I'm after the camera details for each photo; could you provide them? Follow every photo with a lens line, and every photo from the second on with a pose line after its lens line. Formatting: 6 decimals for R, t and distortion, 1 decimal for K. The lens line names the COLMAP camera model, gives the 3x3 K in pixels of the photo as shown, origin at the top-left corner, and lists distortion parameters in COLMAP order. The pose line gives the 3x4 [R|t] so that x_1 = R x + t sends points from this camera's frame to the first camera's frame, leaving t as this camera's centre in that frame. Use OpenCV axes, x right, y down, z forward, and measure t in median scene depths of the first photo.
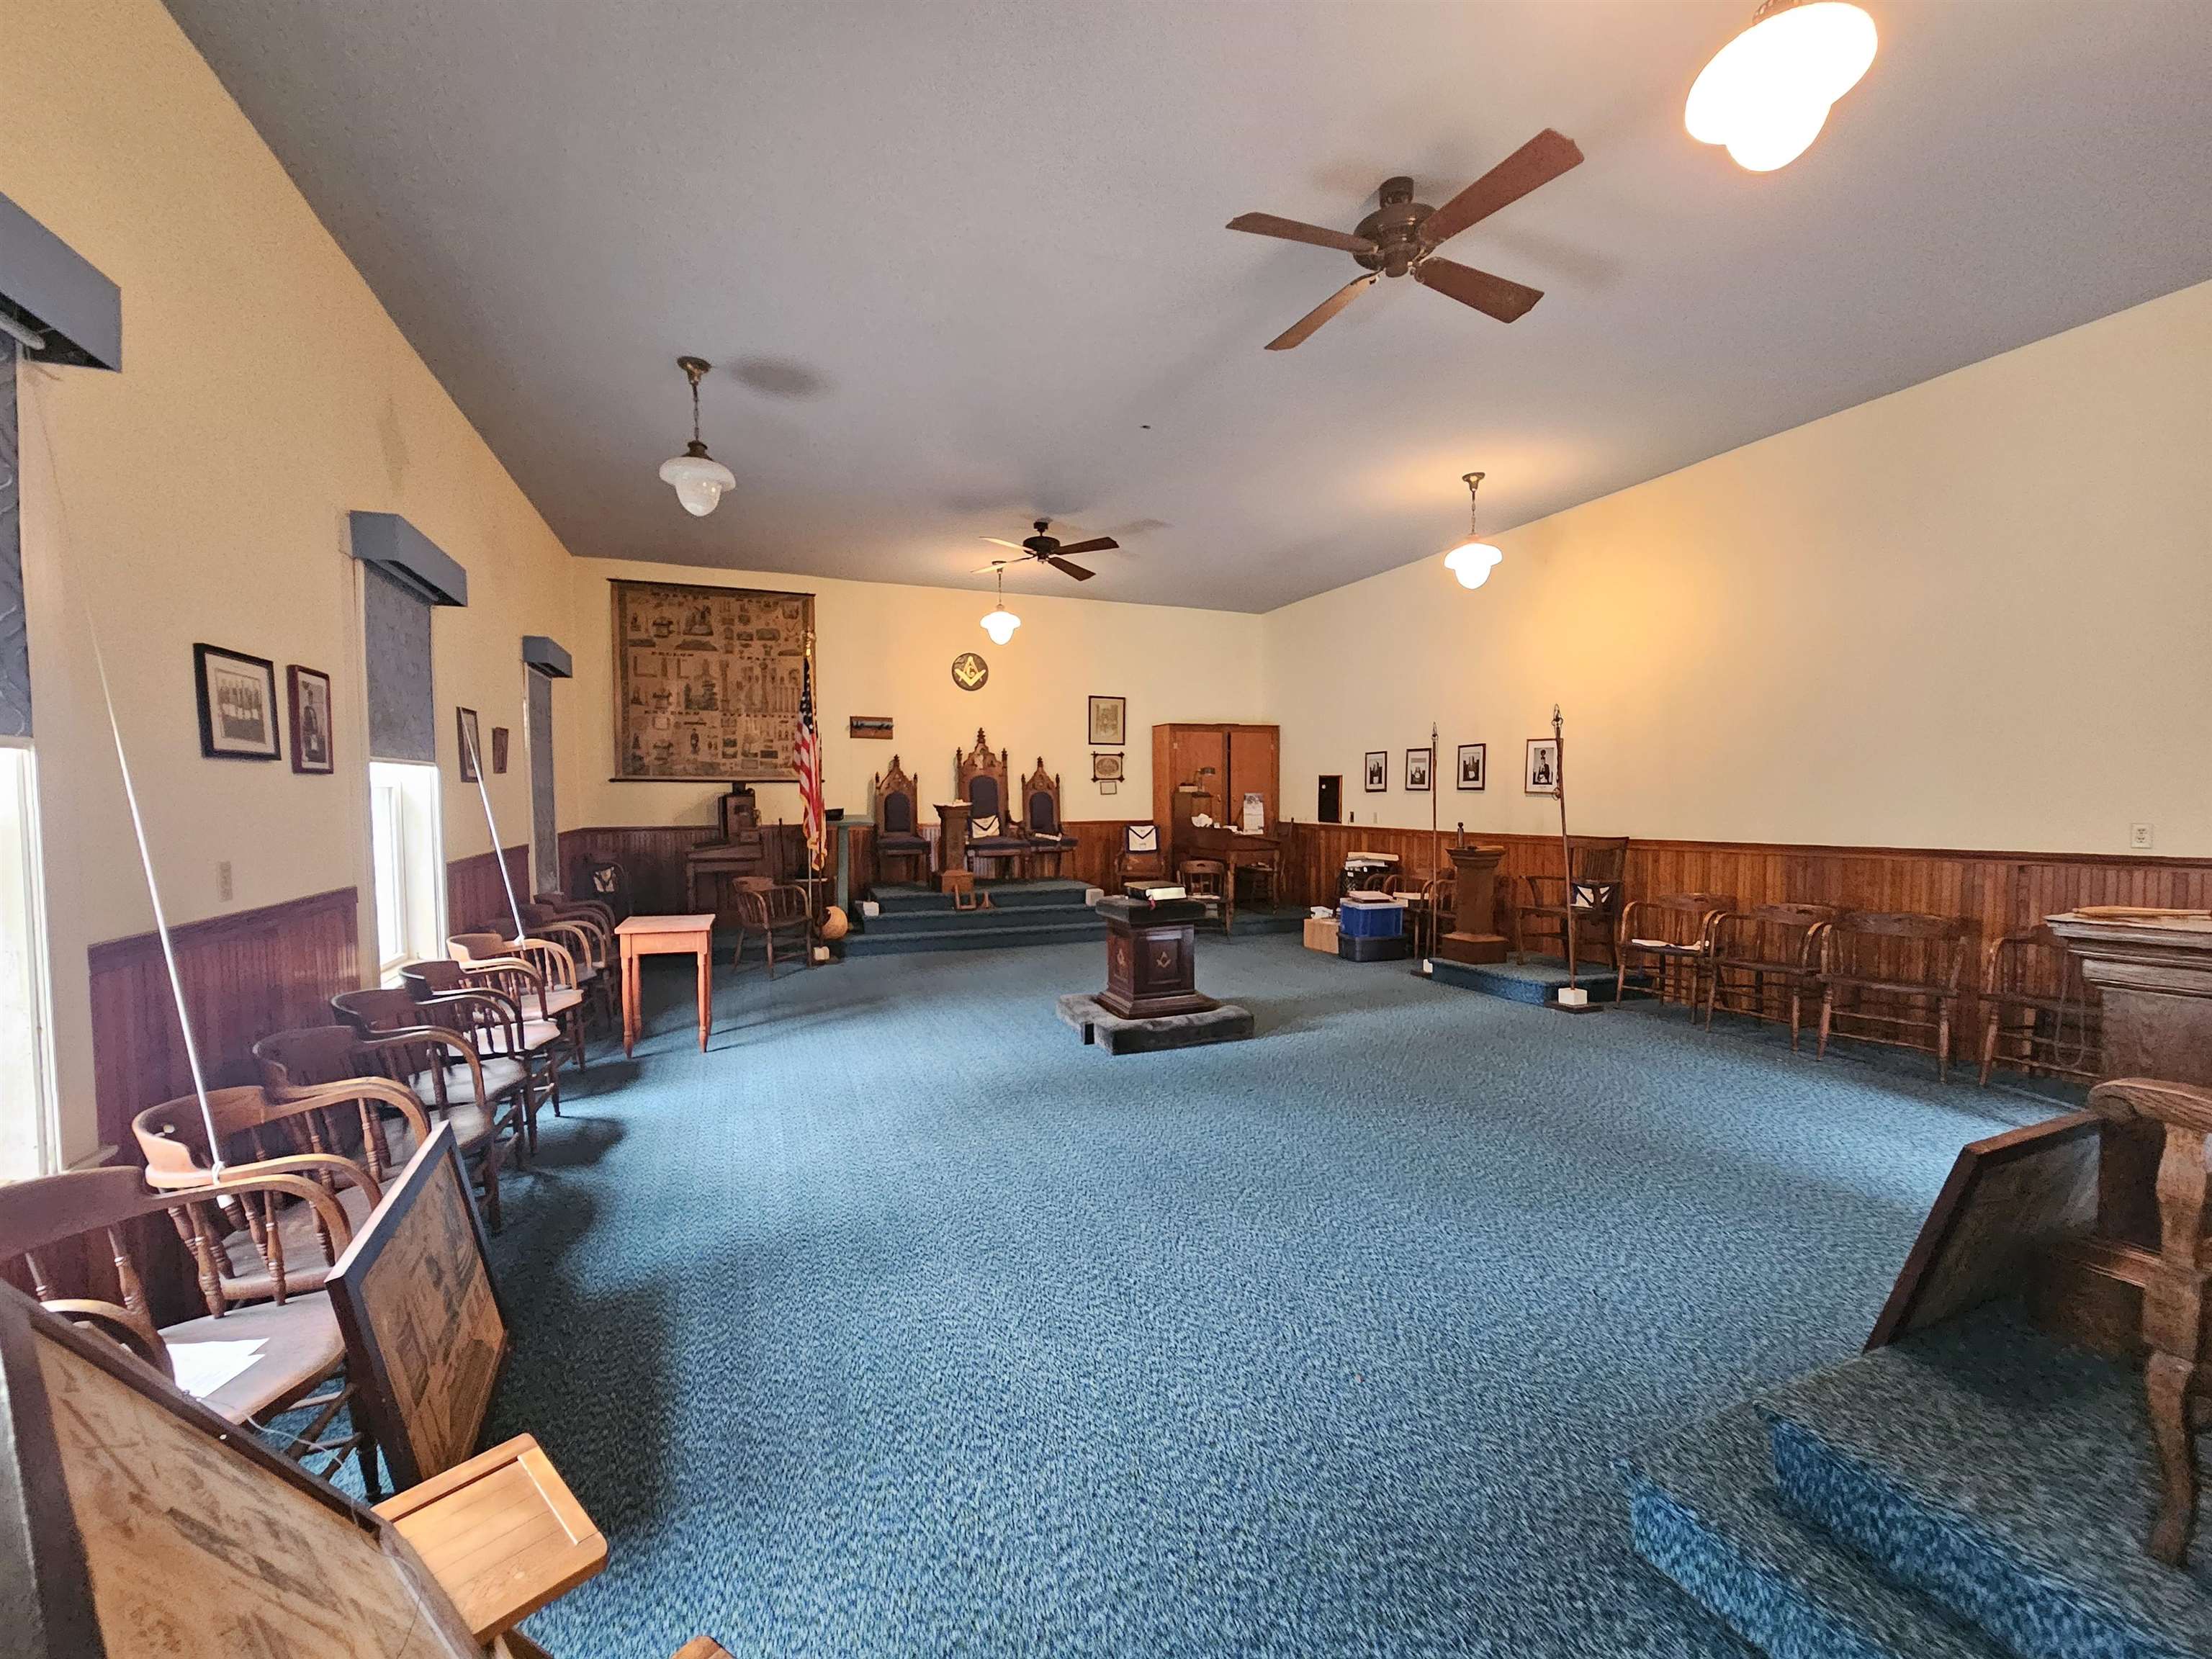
lens RADIAL K [[897.6, 0, 1103.8], [0, 897.6, 837.1], [0, 0, 1]] dist [-0.003187, -0.000483]
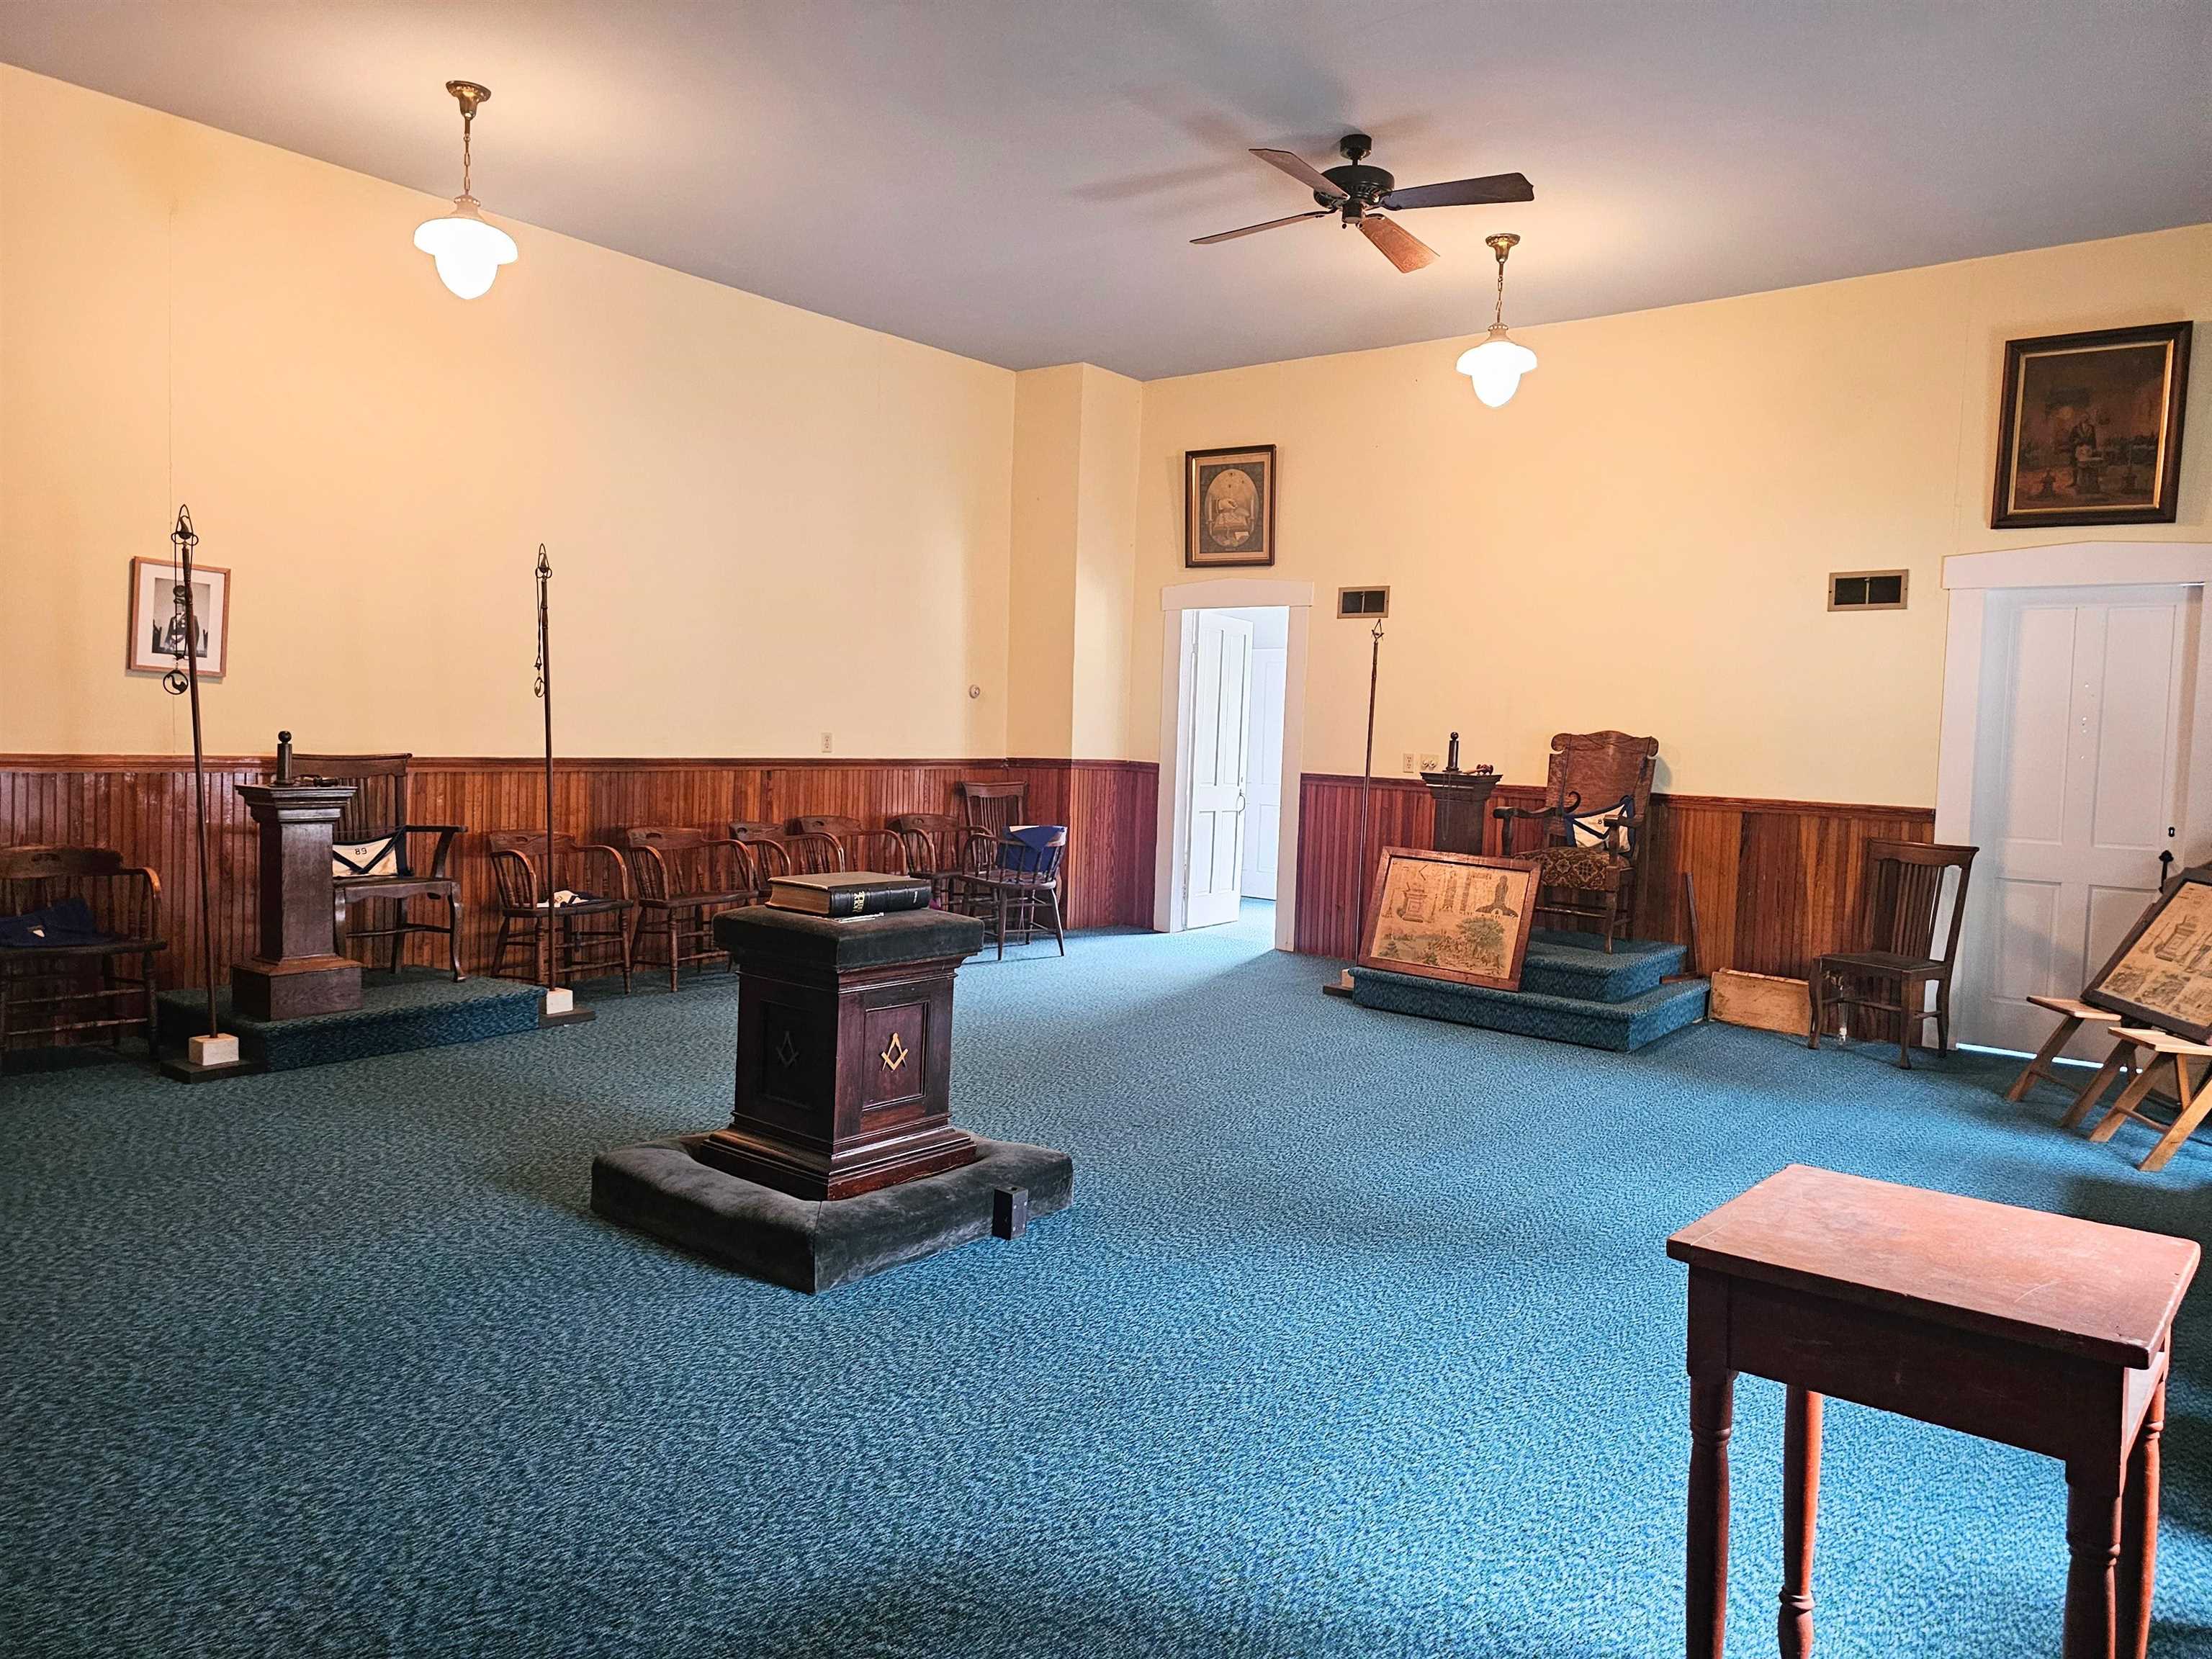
lens RADIAL K [[1602.8, 0, 1106.0], [0, 1602.8, 829.5], [0, 0, 1]] dist [0.001724, 0.000842]
pose [[-0.442124, -0.070273, 0.894197, -0.673966], [0.001848, 0.996853, 0.079254, -0.037524], [-0.896952, 0.036692, -0.440602, 1.141086]]
